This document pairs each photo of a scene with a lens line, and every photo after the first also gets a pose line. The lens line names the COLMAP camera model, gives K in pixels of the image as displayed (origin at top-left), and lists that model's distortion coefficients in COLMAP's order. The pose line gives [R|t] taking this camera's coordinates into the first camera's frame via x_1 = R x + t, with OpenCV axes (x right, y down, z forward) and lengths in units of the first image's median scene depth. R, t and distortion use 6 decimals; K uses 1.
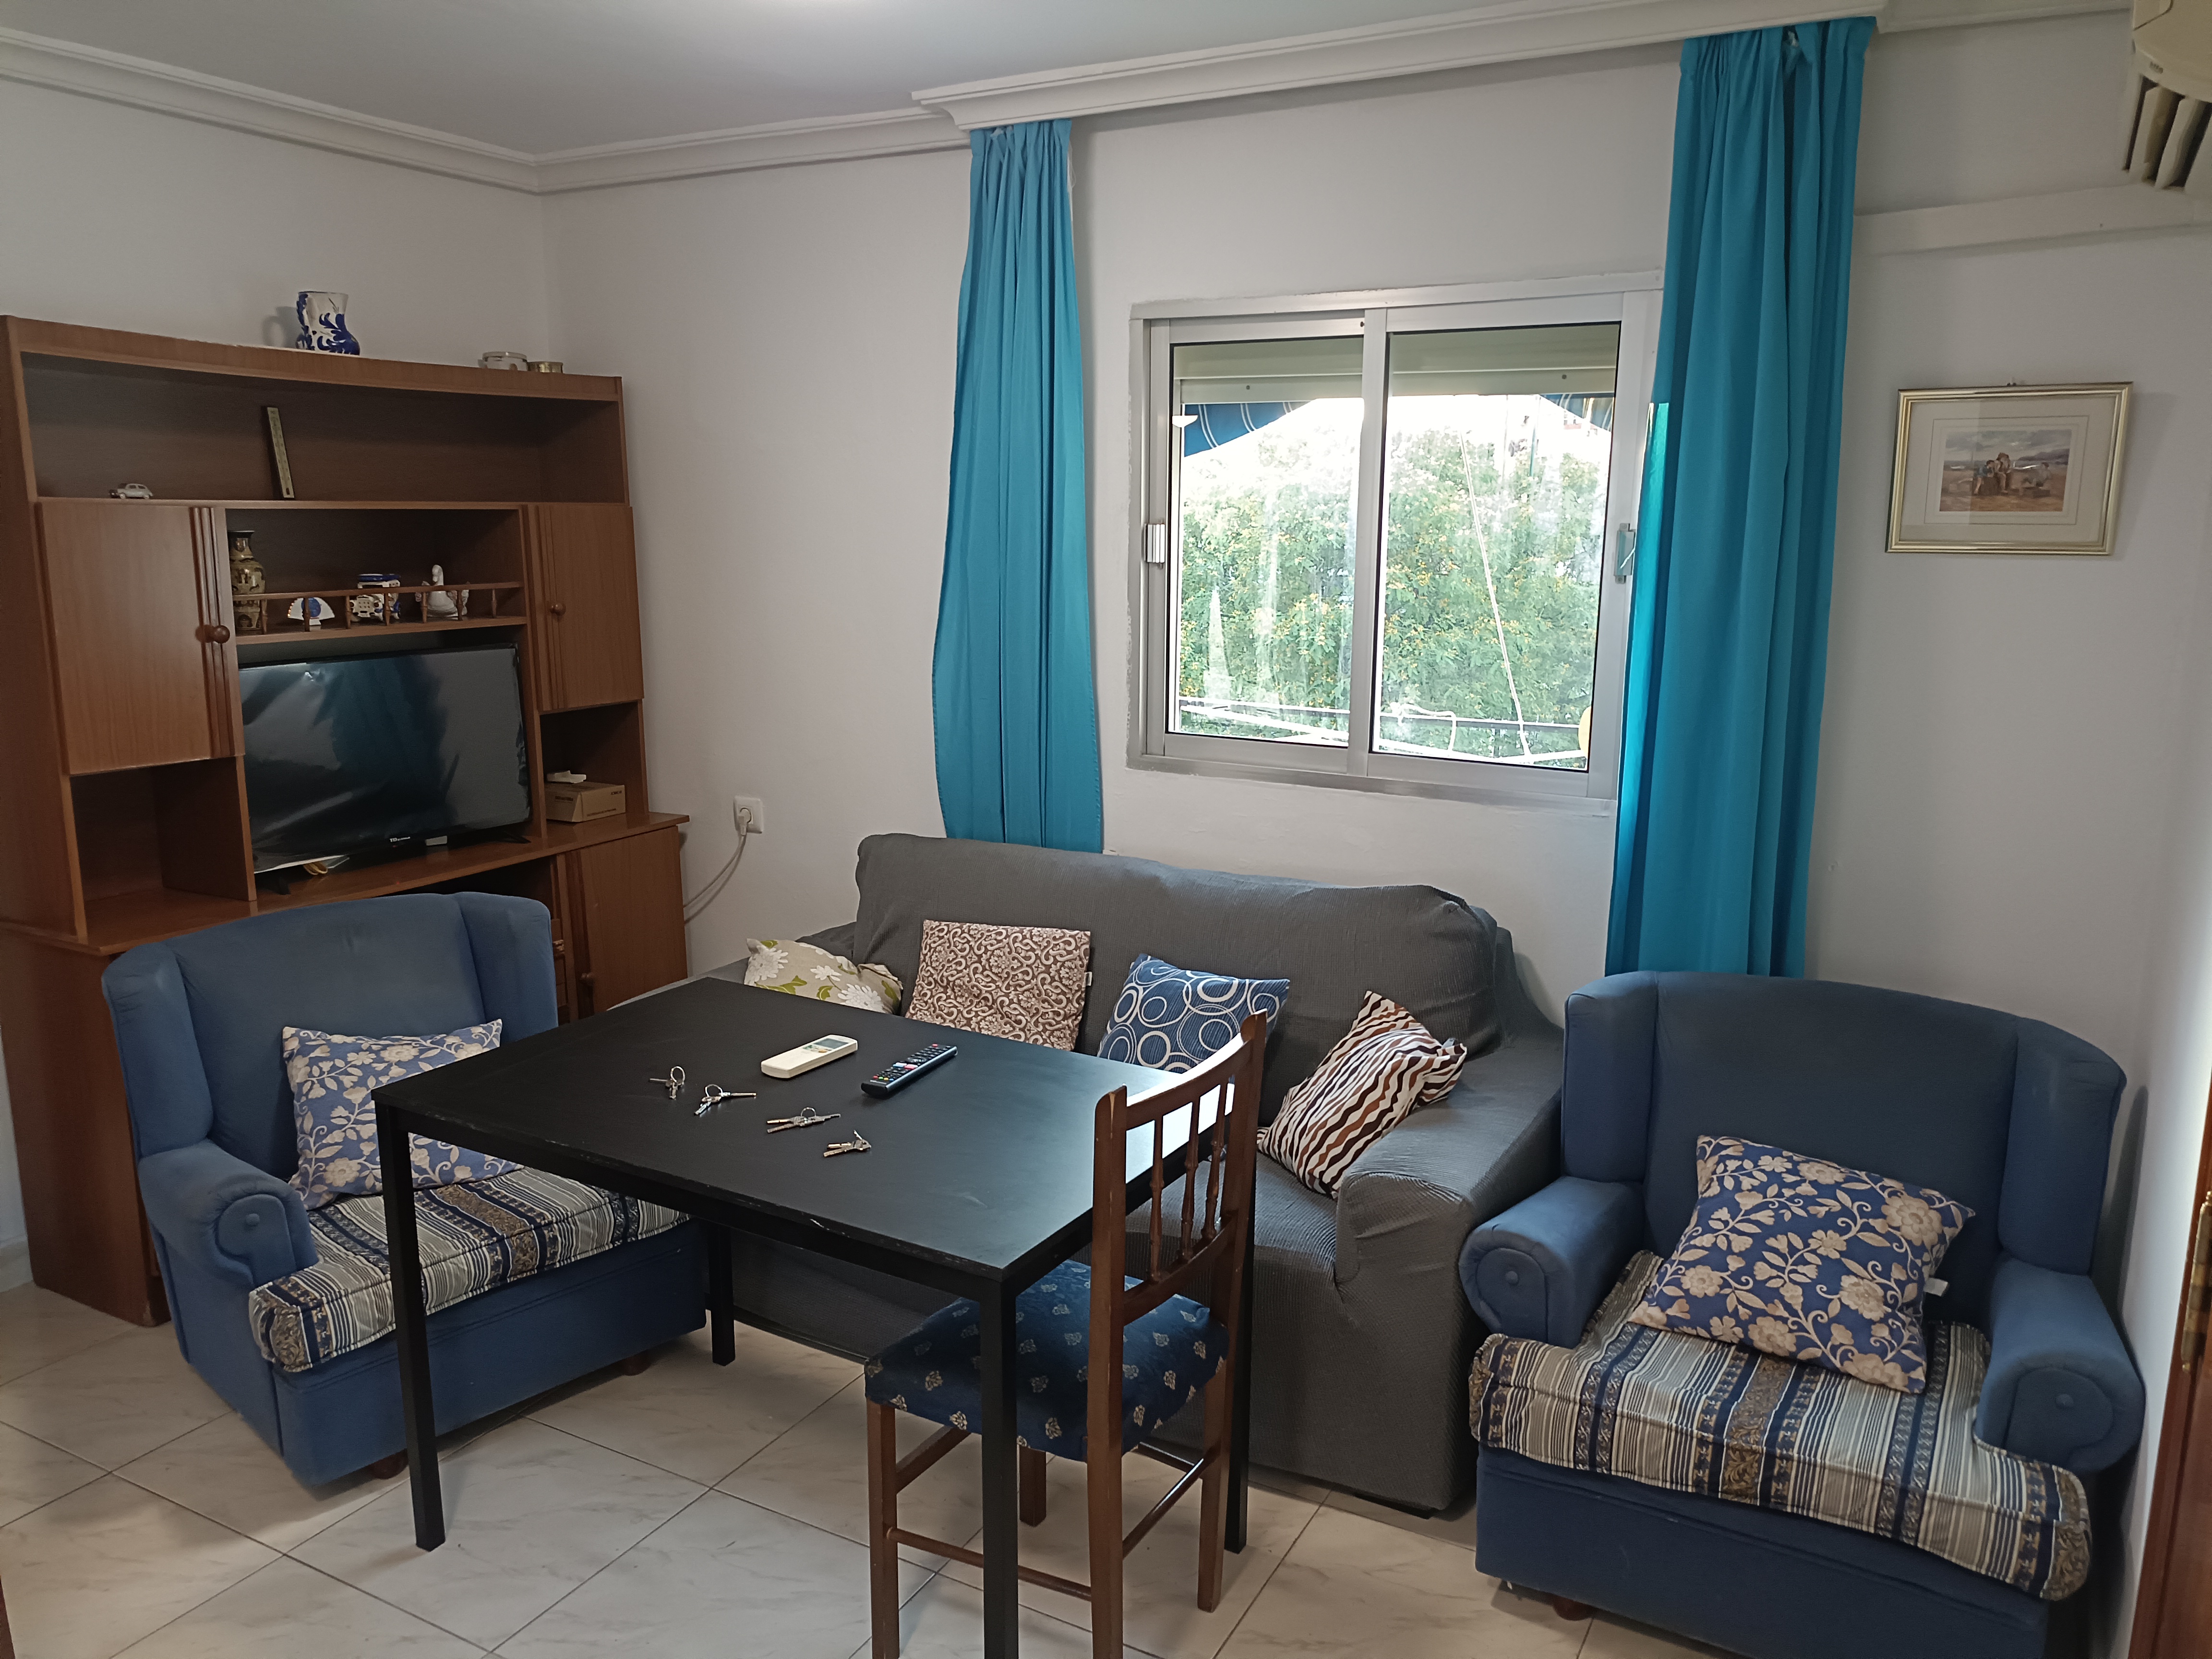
lens RADIAL K [[1611.8, 0, 1106.0], [0, 1611.8, 829.5], [0, 0, 1]] dist [0.062583, -0.099362]
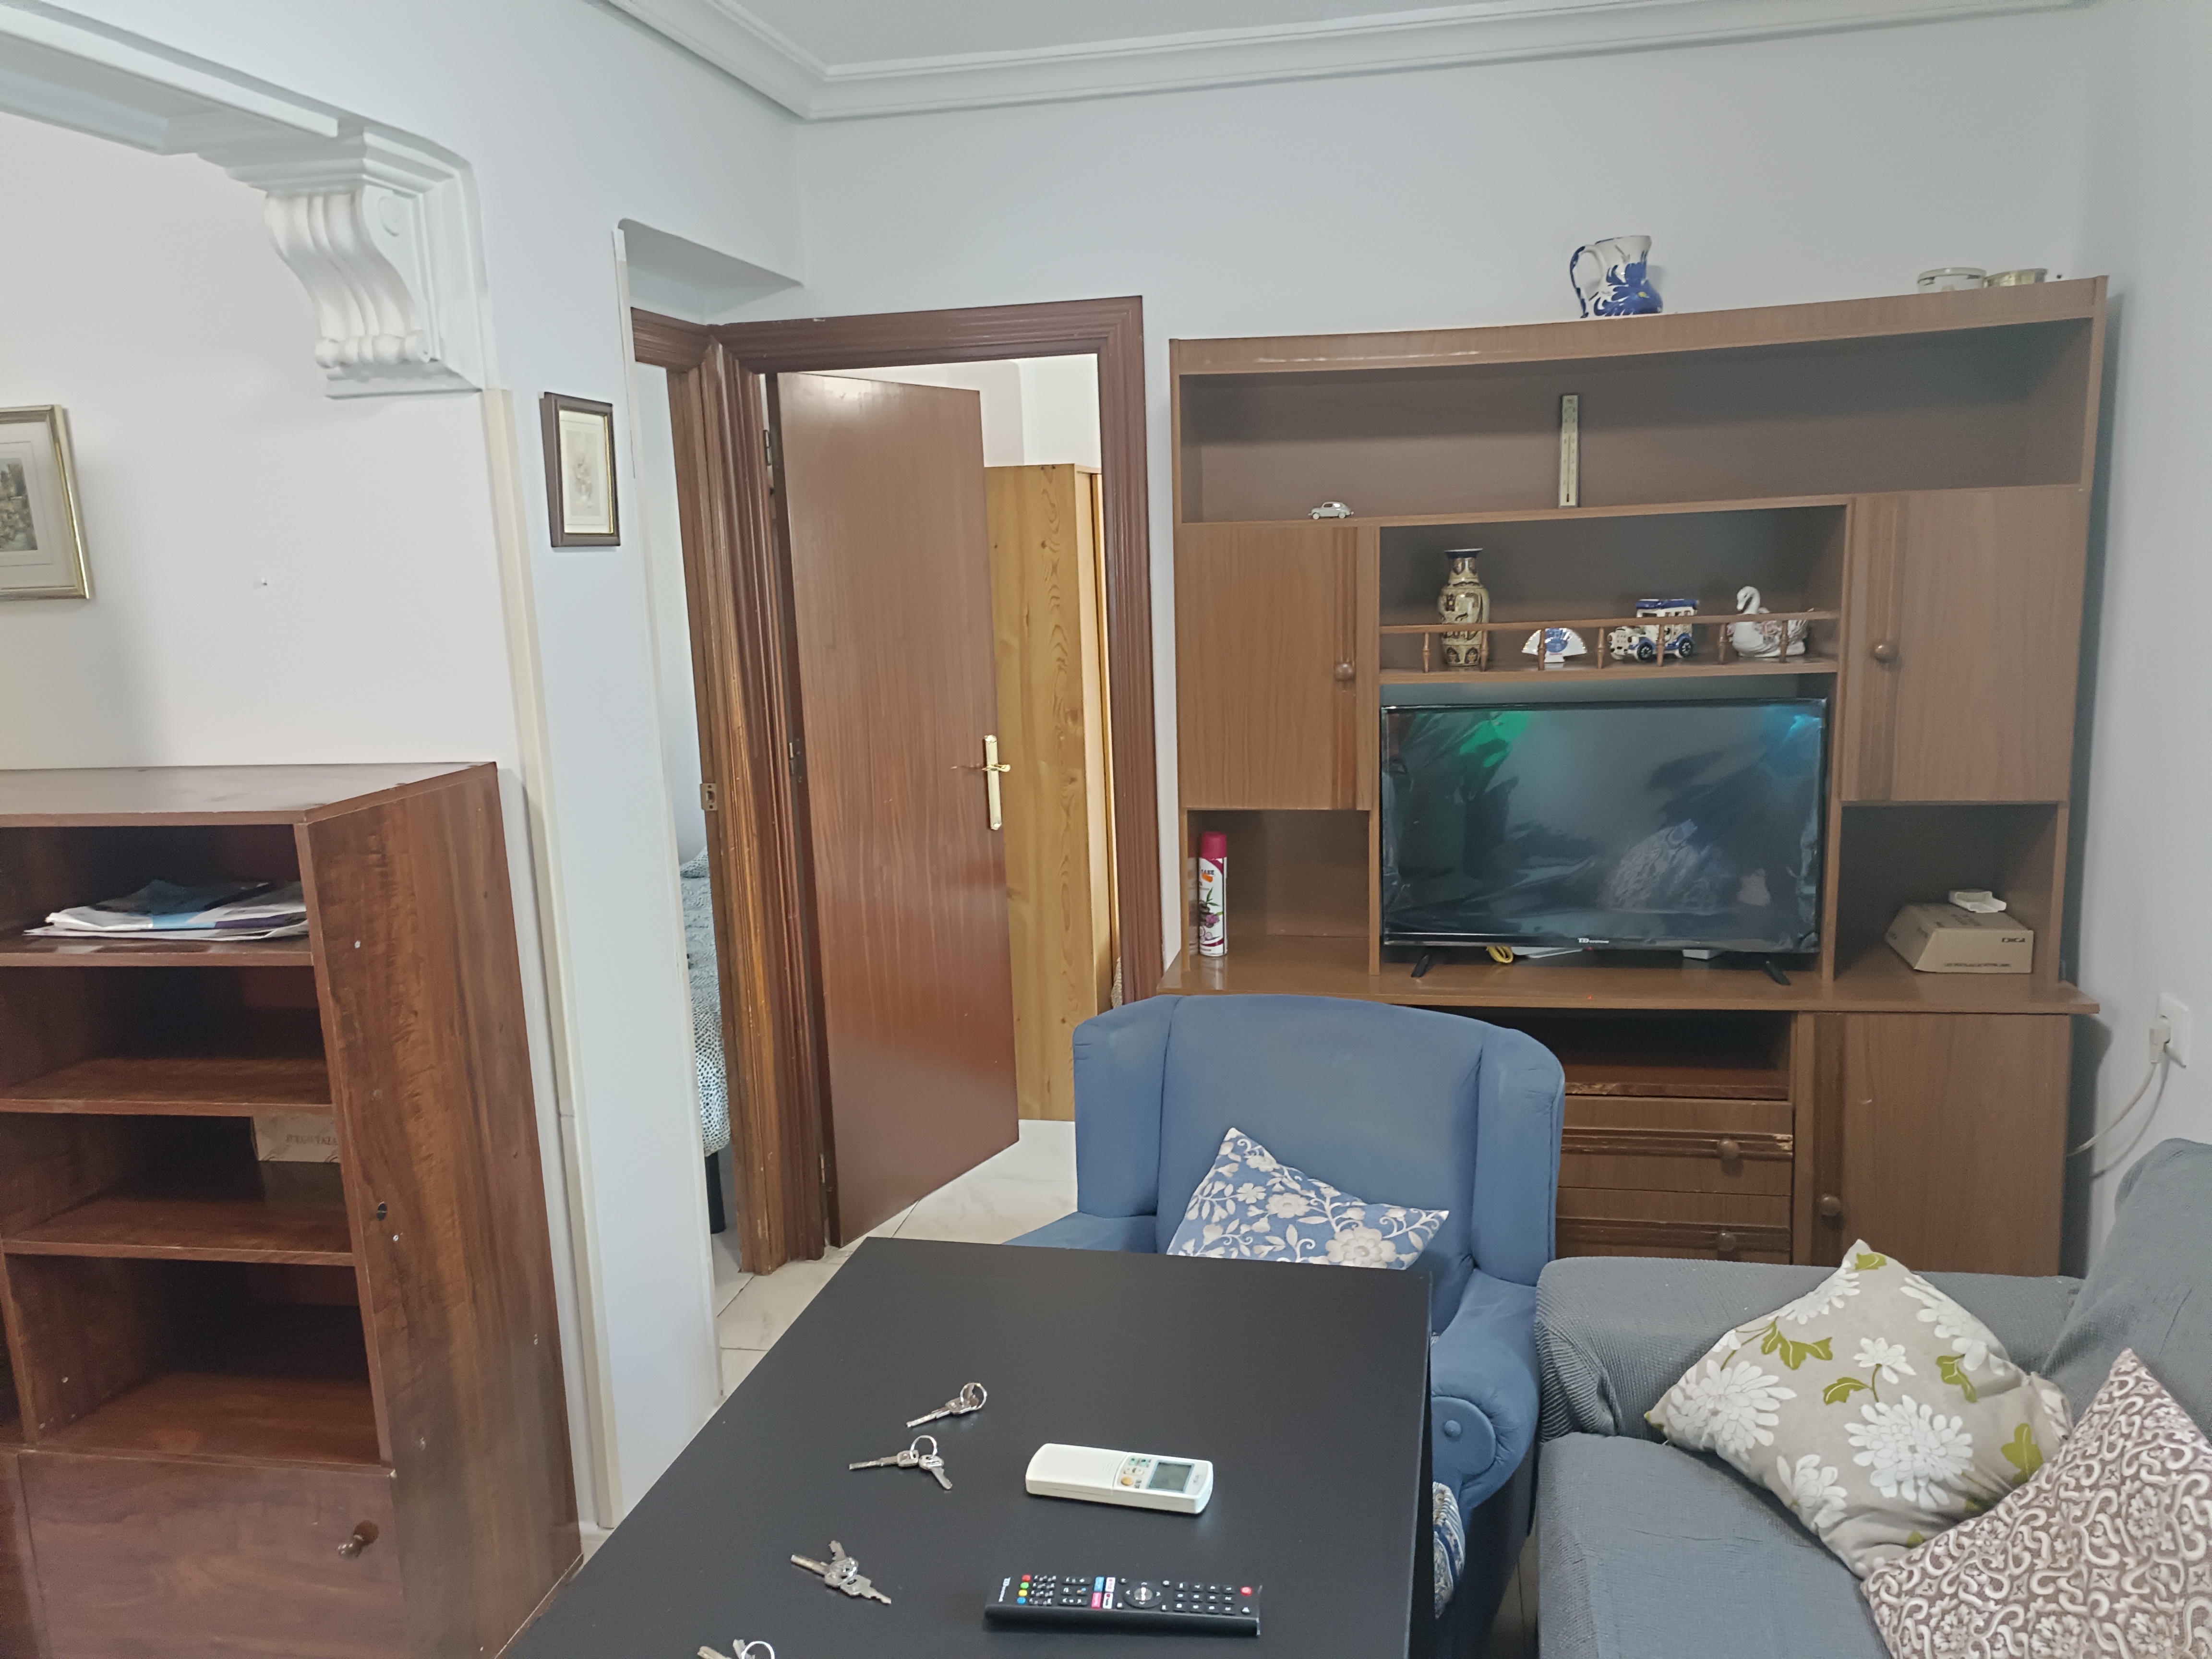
lens RADIAL K [[1611.8, 0, 1106.0], [0, 1611.8, 829.5], [0, 0, 1]] dist [0.062583, -0.099362]
pose [[0.305044, 0.149392, -0.940548, 0.217916], [-0.143592, 0.983544, 0.109650, -0.099616], [0.941451, 0.101607, 0.321476, 0.535900]]
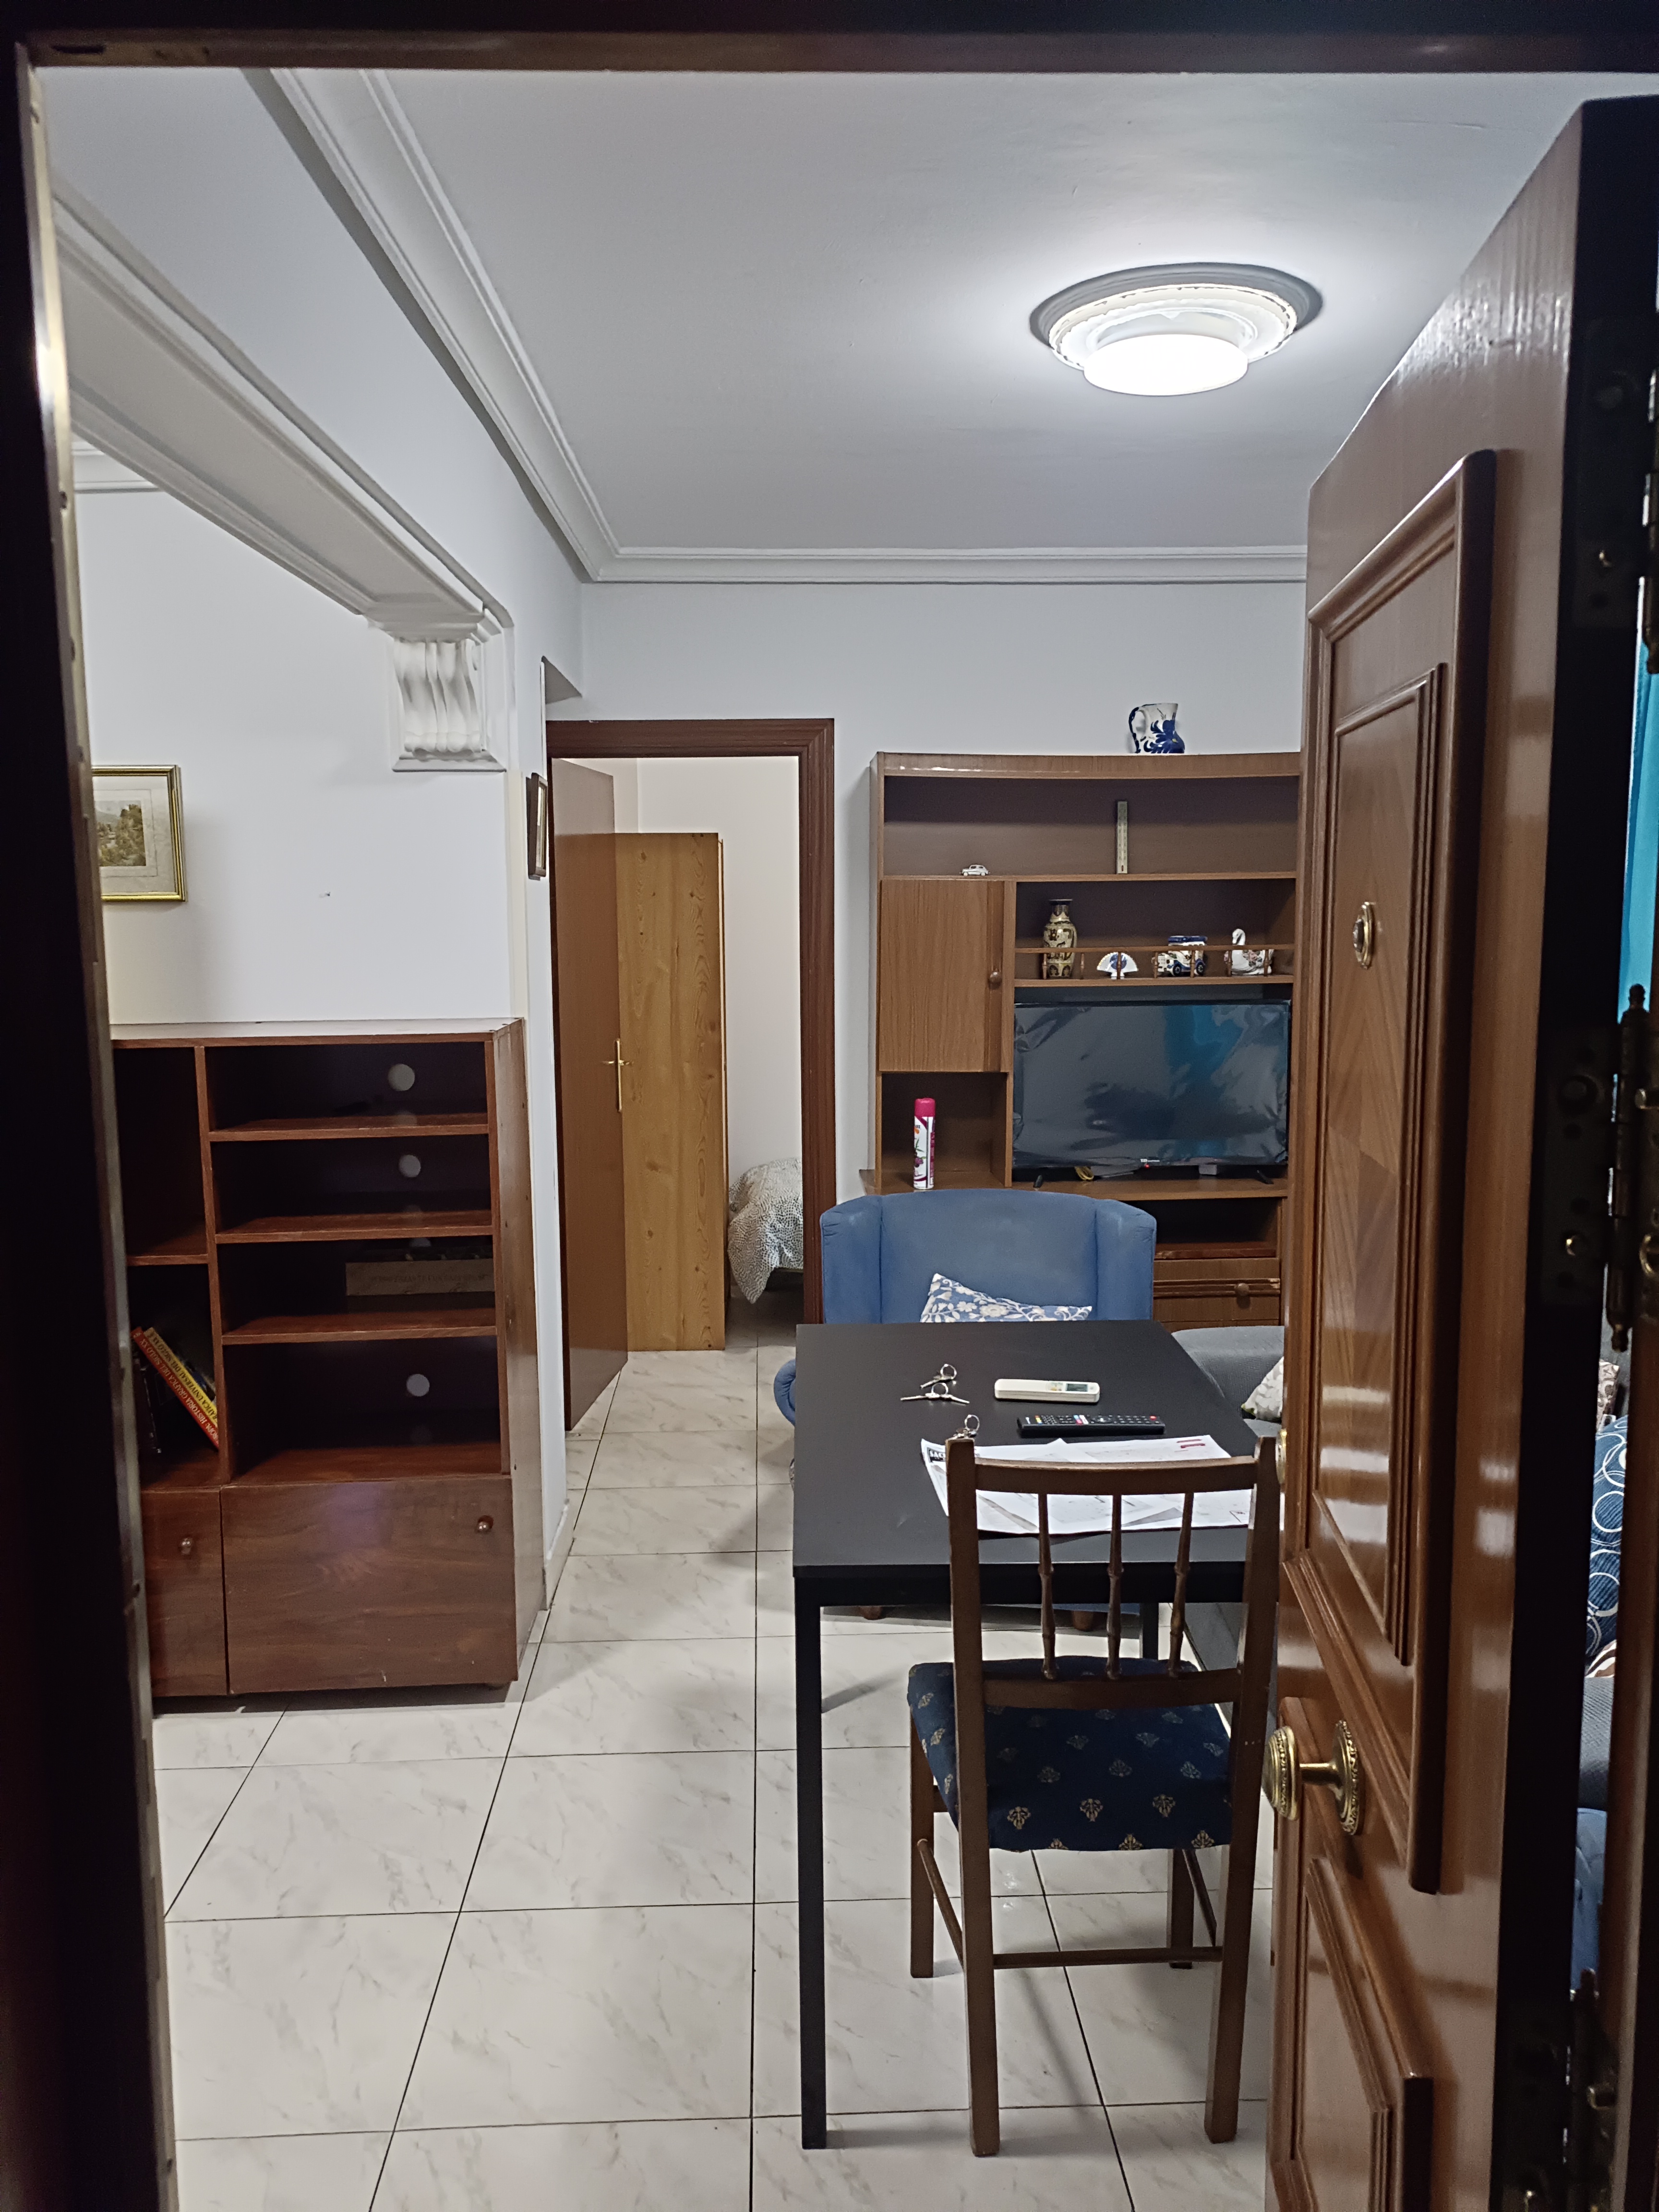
lens RADIAL K [[1625.8, 0, 794.0], [0, 1625.8, 1111.0], [0, 0, 1]] dist [-0.000750, -0.000230]
pose [[0.524689, 0.092270, -0.846279, 0.425359], [-0.147497, 0.988927, 0.016375, -0.009204], [0.838419, 0.116232, 0.532488, 0.157643]]
